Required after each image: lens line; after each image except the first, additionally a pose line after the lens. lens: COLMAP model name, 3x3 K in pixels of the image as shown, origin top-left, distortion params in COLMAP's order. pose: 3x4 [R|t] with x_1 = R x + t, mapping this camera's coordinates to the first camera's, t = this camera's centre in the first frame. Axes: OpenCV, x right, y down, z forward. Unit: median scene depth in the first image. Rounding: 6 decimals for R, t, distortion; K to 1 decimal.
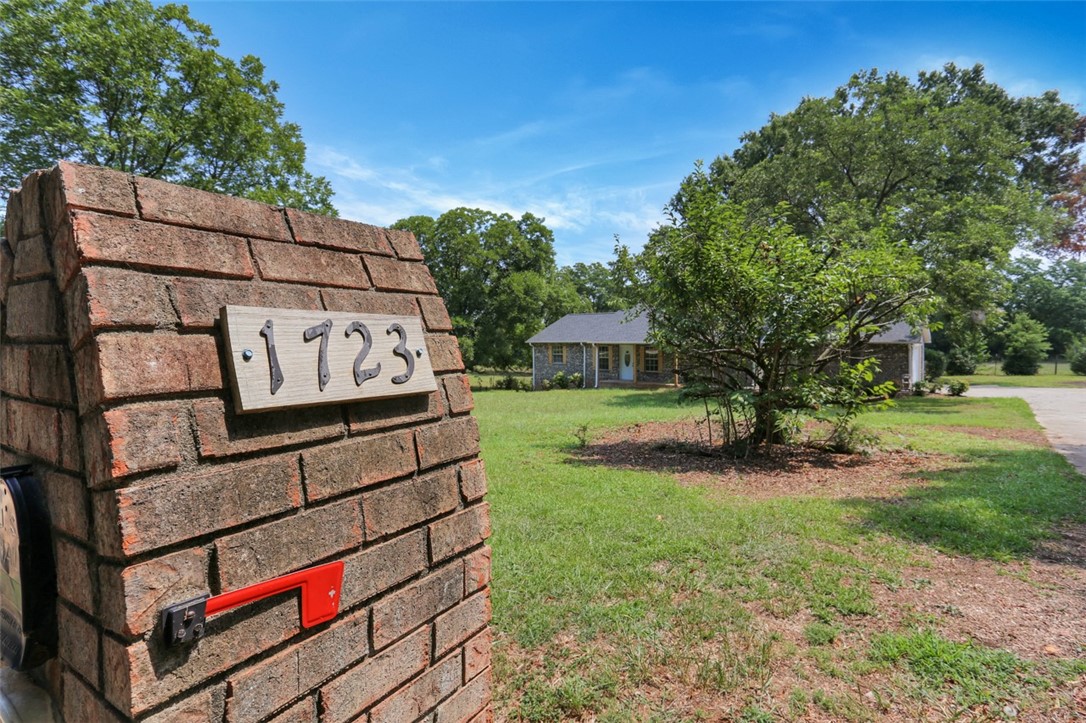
lens RADIAL K [[546.0, 0, 536.7], [0, 546.0, 354.6], [0, 0, 1]] dist [-0.090061, 0.050263]
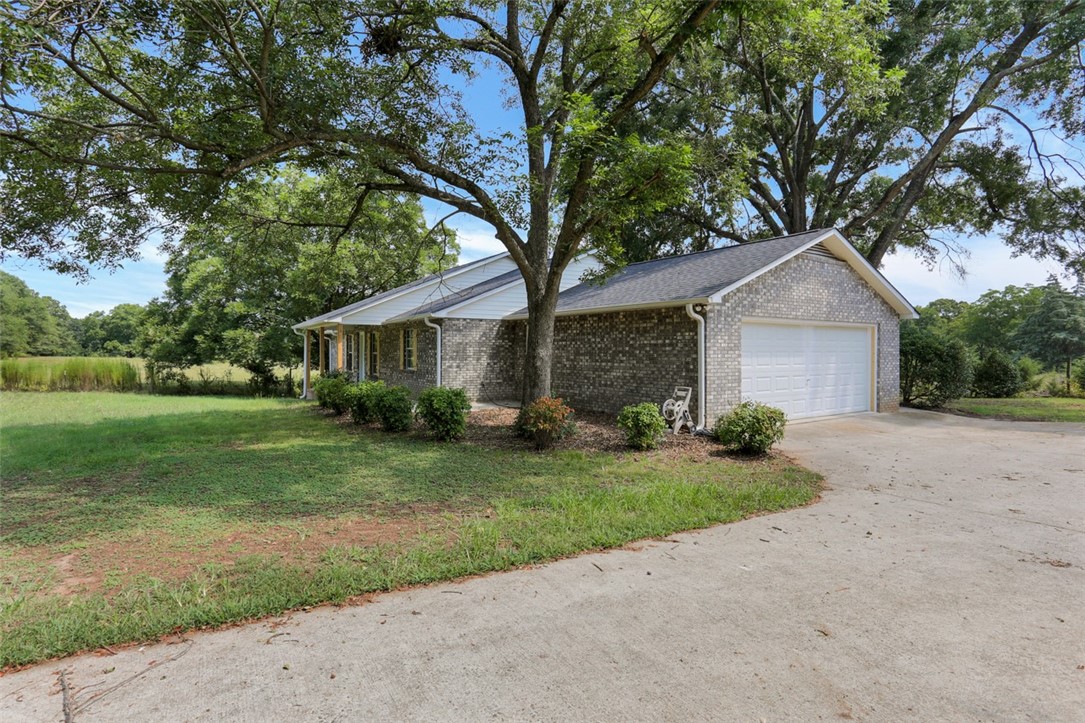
lens RADIAL K [[542.8, 0, 537.5], [0, 542.8, 359.9], [0, 0, 1]] dist [-0.058257, 0.037223]
pose [[0.955373, 0.008149, -0.295288, 1.186553], [-0.010798, 0.999915, -0.007341, 0.037793], [0.295203, 0.010202, 0.955380, 0.998235]]
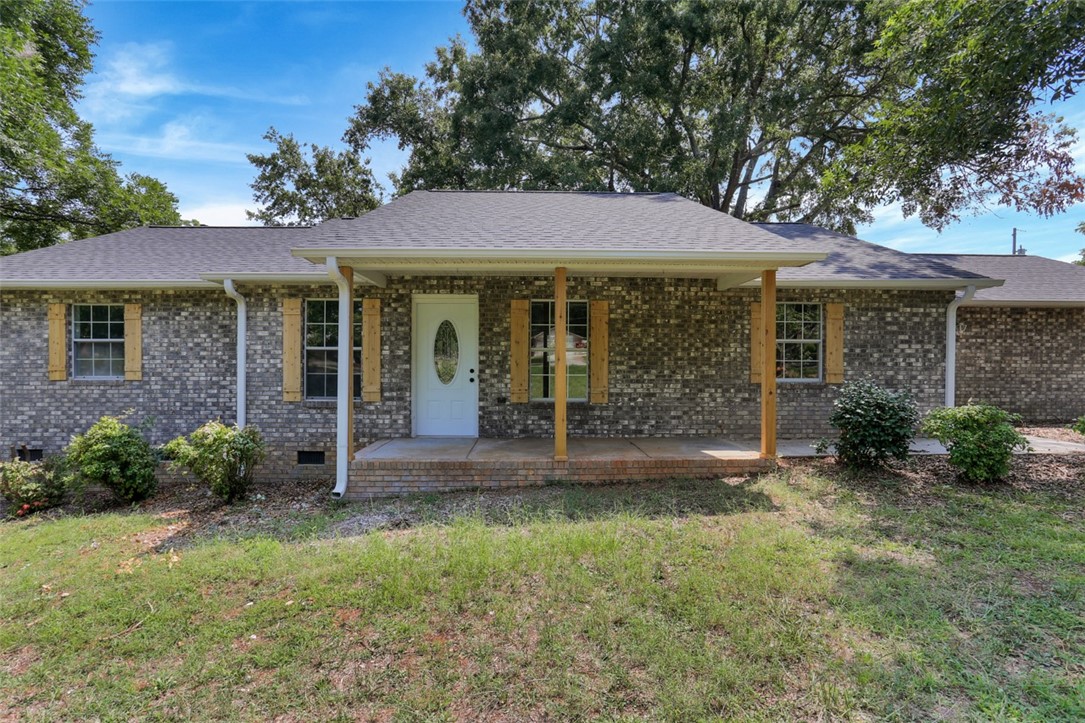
lens RADIAL K [[542.8, 0, 537.5], [0, 542.8, 359.9], [0, 0, 1]] dist [-0.058257, 0.037223]
pose [[0.750352, 0.010542, 0.660954, 0.074081], [0.011902, 0.999495, -0.029454, 0.042139], [-0.660931, 0.029967, 0.749848, 1.722621]]
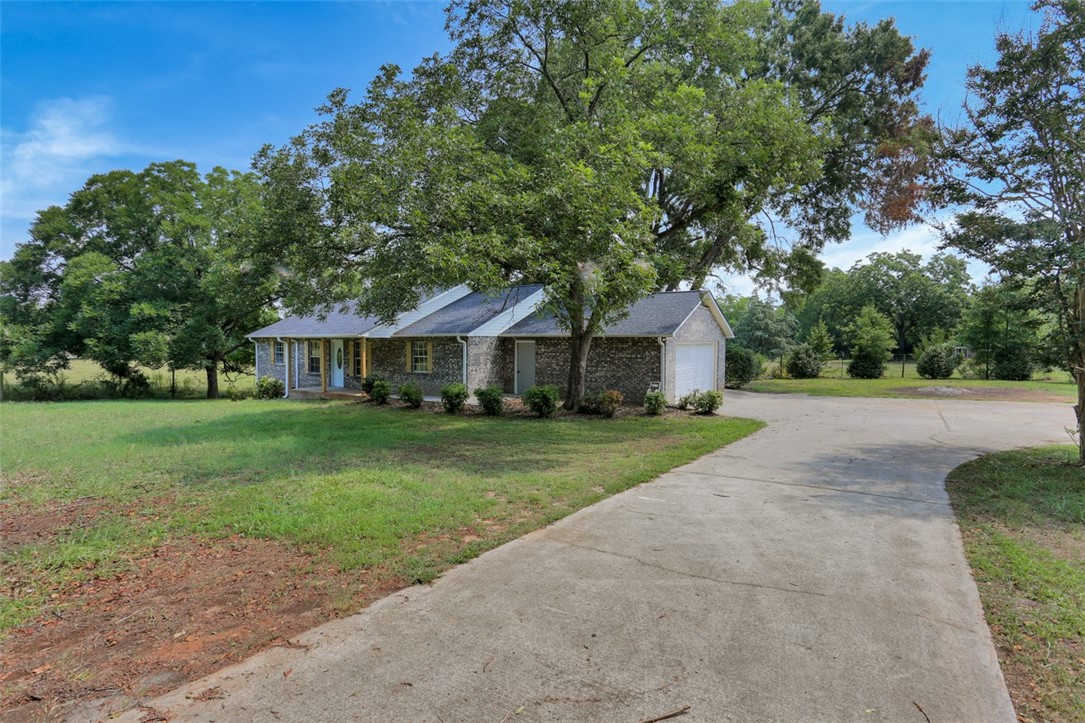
lens RADIAL K [[542.8, 0, 537.5], [0, 542.8, 359.9], [0, 0, 1]] dist [-0.058257, 0.037223]
pose [[0.994239, 0.000787, 0.107187, 0.780739], [-0.001904, 0.999945, 0.010315, 0.003666], [-0.107173, -0.010459, 0.994185, 0.518725]]
